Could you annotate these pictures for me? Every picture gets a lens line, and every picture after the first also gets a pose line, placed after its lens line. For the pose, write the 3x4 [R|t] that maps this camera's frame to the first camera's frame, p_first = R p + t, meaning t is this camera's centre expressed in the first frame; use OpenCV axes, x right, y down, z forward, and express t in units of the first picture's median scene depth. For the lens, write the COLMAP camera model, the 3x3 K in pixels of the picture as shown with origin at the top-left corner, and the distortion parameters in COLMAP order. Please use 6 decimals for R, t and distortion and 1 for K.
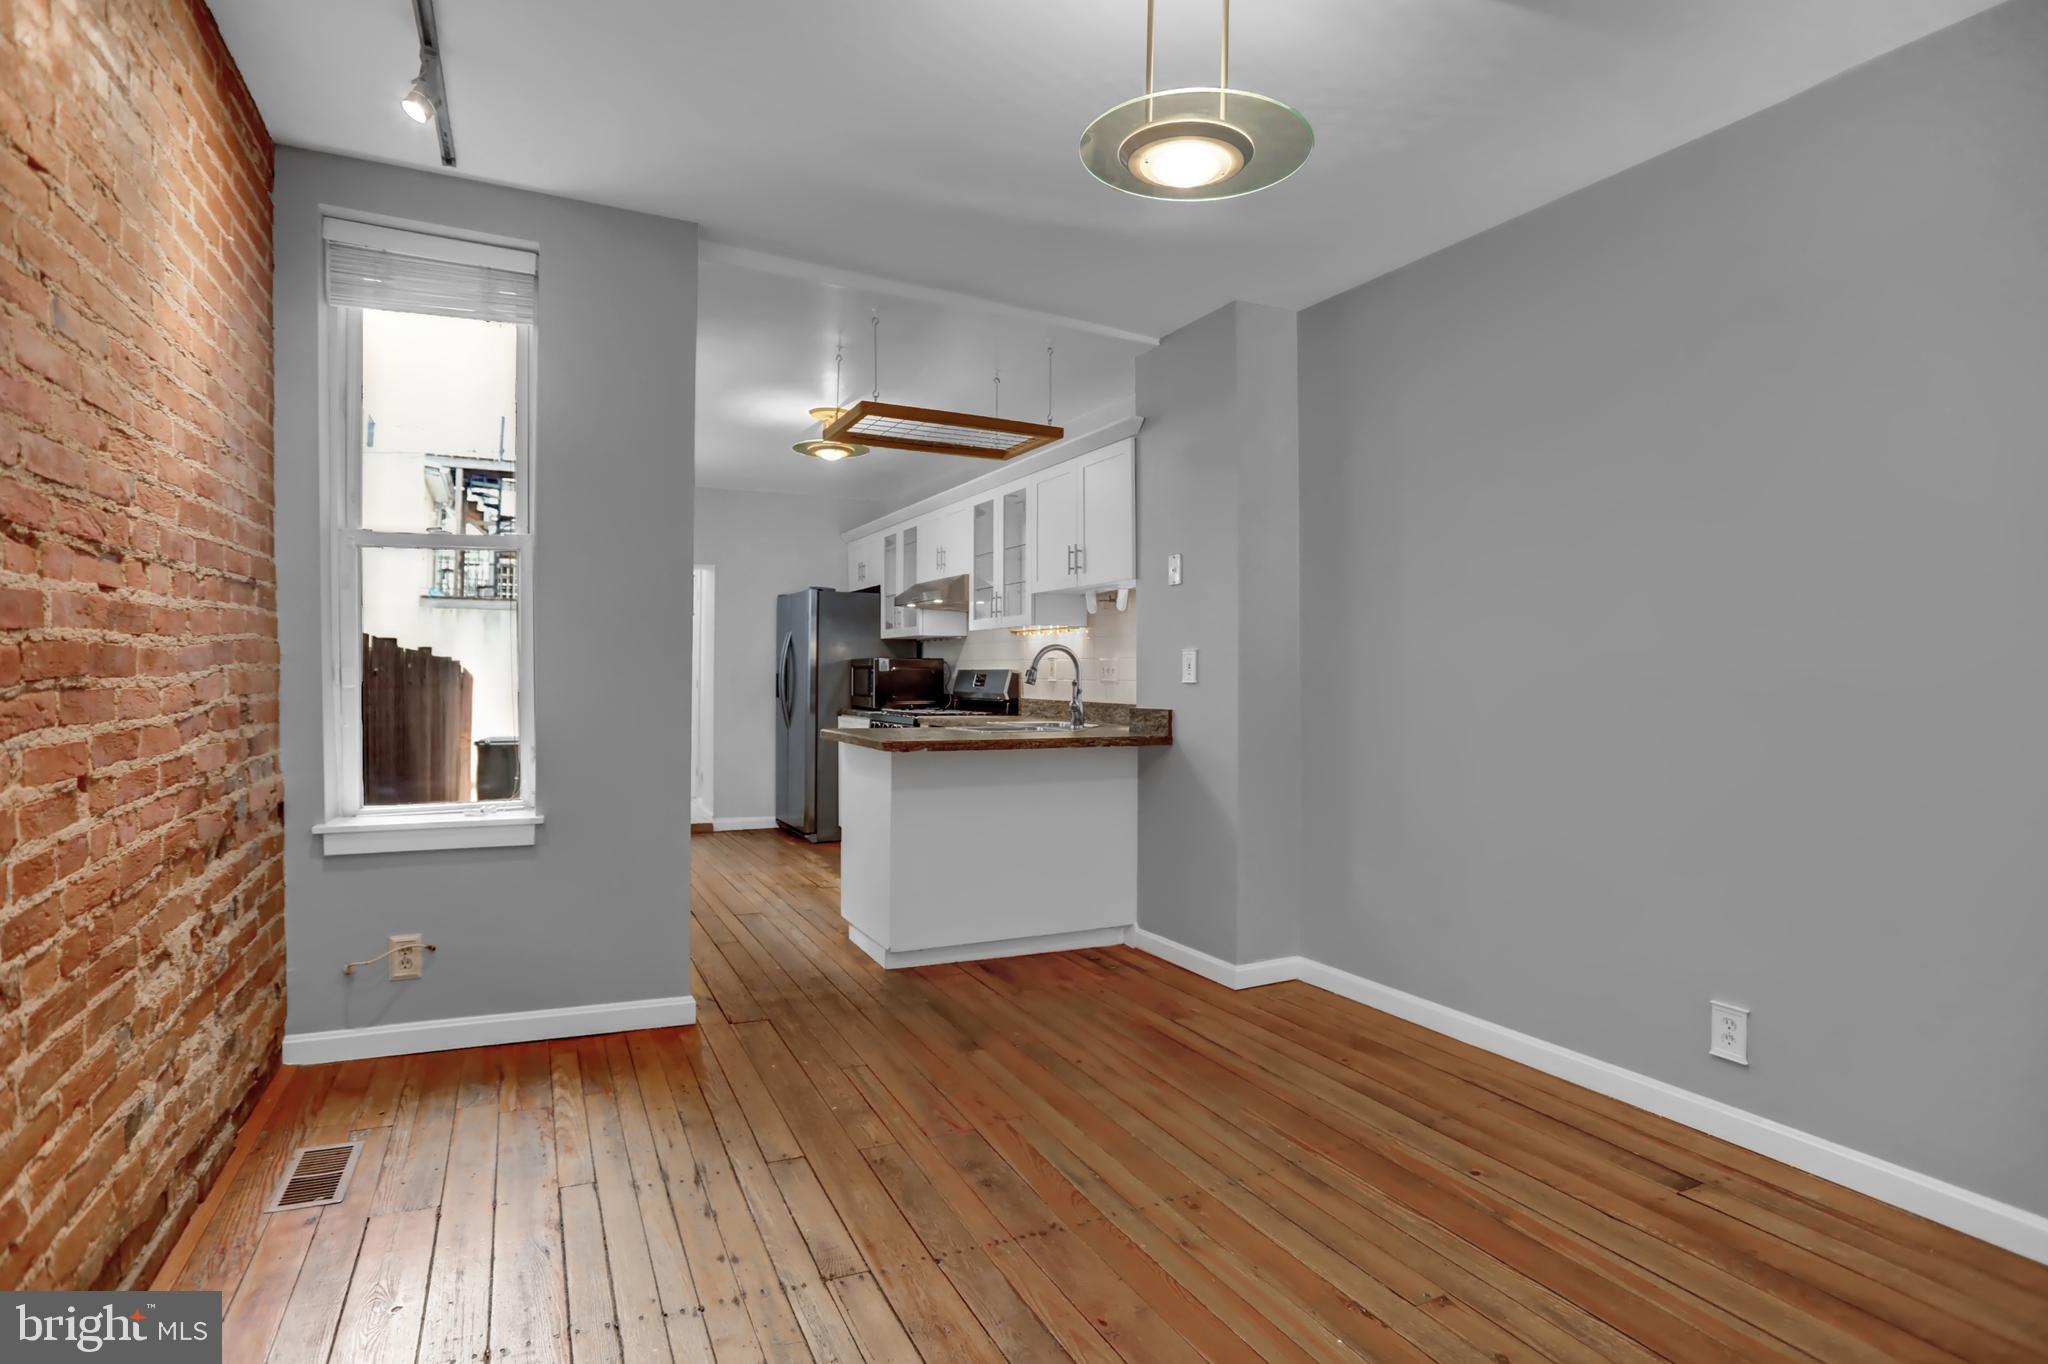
lens RADIAL K [[995.8, 0, 1014.1], [0, 995.8, 665.6], [0, 0, 1]] dist [-0.051258, 0.018998]
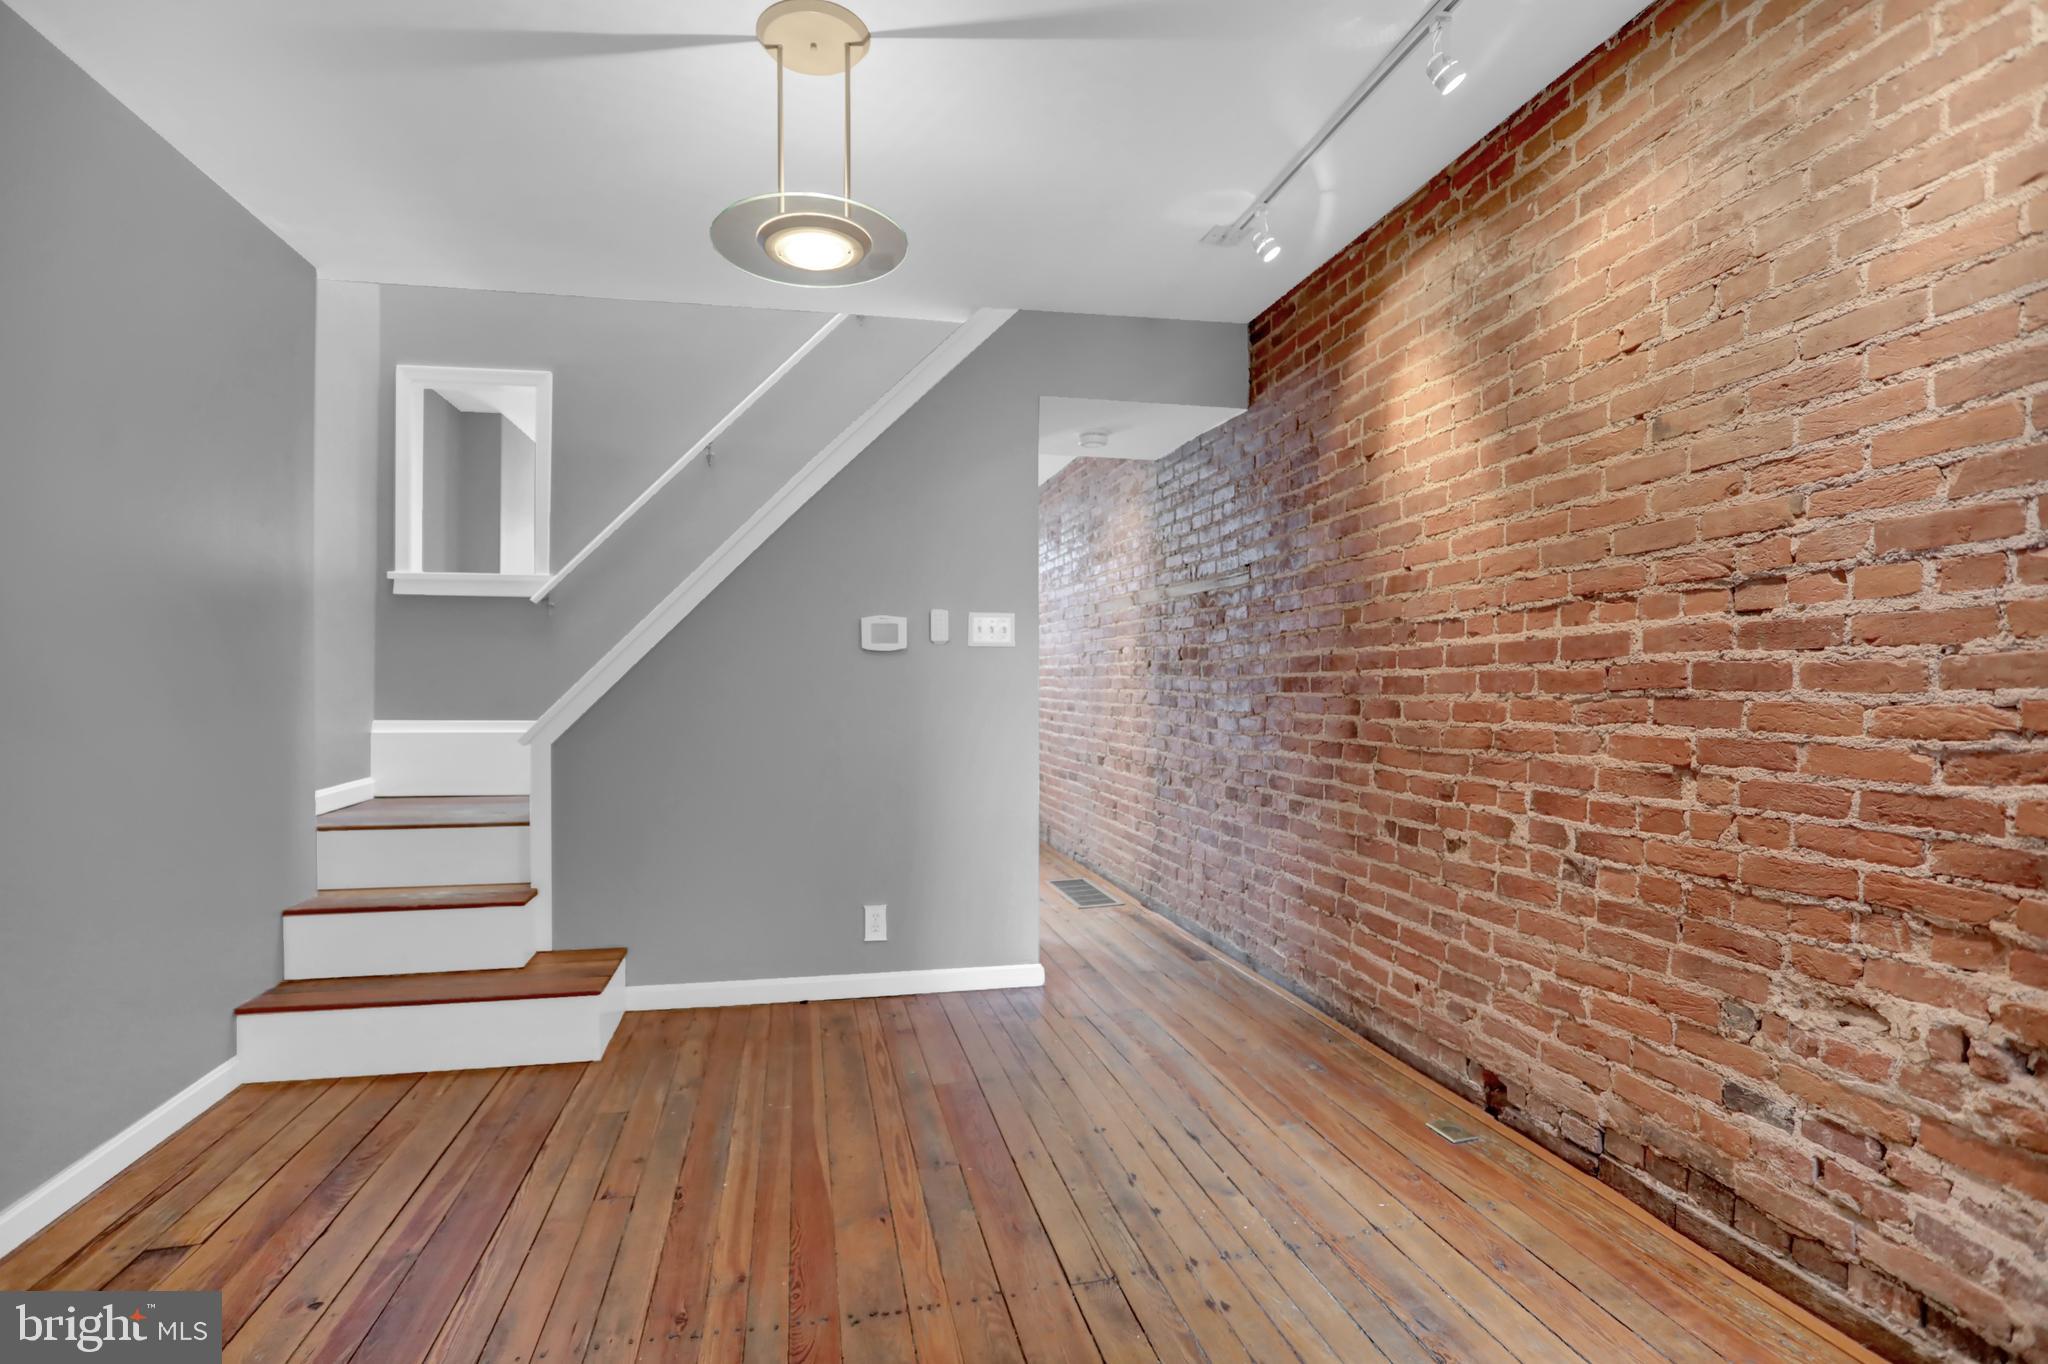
lens RADIAL K [[995.8, 0, 1029.6], [0, 995.8, 672.9], [0, 0, 1]] dist [-0.051258, 0.018998]
pose [[-0.972296, -0.004153, 0.233716, -0.297570], [-0.007731, 0.999866, -0.014397, 0.010911], [-0.233625, -0.015805, -0.972198, 1.750595]]
